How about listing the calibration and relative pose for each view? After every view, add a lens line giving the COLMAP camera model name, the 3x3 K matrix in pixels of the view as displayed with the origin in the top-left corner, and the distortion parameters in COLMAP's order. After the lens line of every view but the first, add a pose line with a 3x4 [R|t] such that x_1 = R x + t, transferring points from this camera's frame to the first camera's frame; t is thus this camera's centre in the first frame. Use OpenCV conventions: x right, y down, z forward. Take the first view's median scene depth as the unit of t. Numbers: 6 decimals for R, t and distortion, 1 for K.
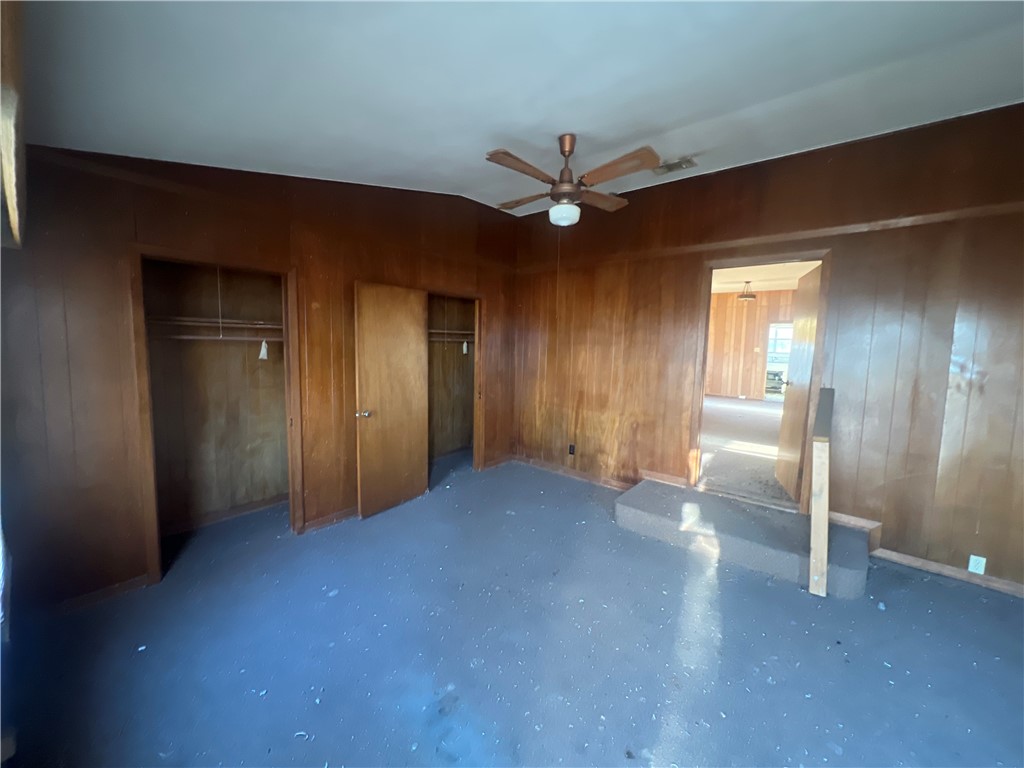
lens RADIAL K [[408.3, 0, 507.1], [0, 408.3, 382.2], [0, 0, 1]] dist [-0.004680, 0.001169]
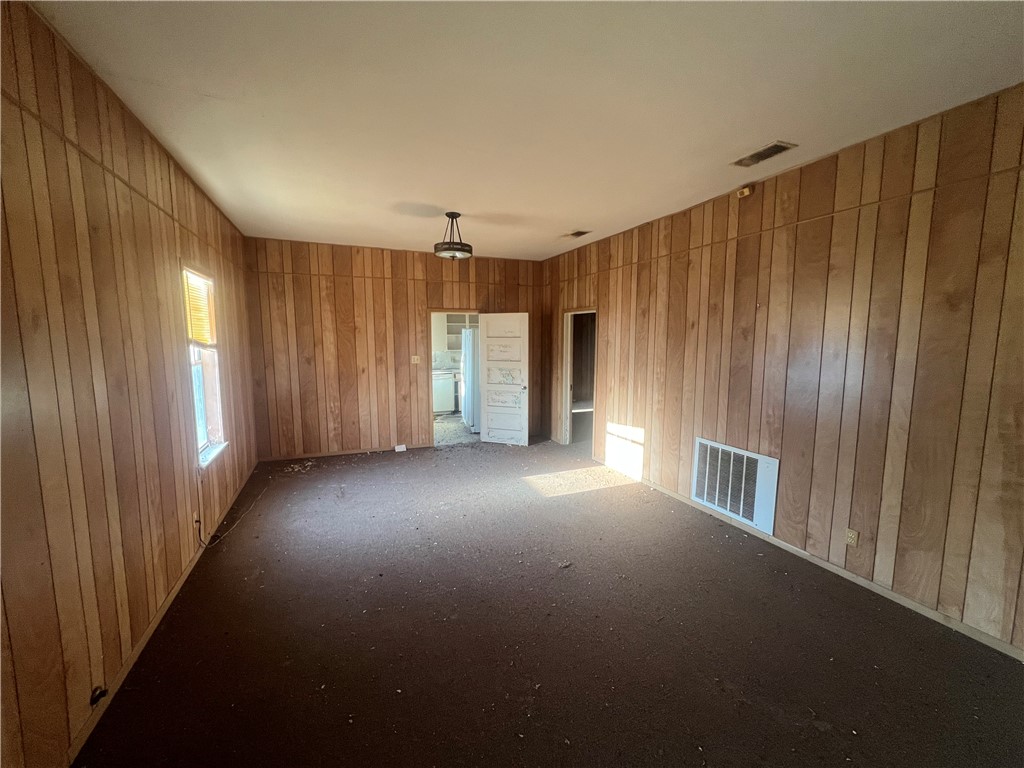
lens RADIAL K [[408.3, 0, 517.0], [0, 408.3, 381.3], [0, 0, 1]] dist [-0.004680, 0.001169]
pose [[0.450462, -0.122302, 0.884379, 0.480155], [0.094598, 0.991535, 0.088937, -0.224999], [-0.887770, 0.043598, 0.458218, 1.635347]]
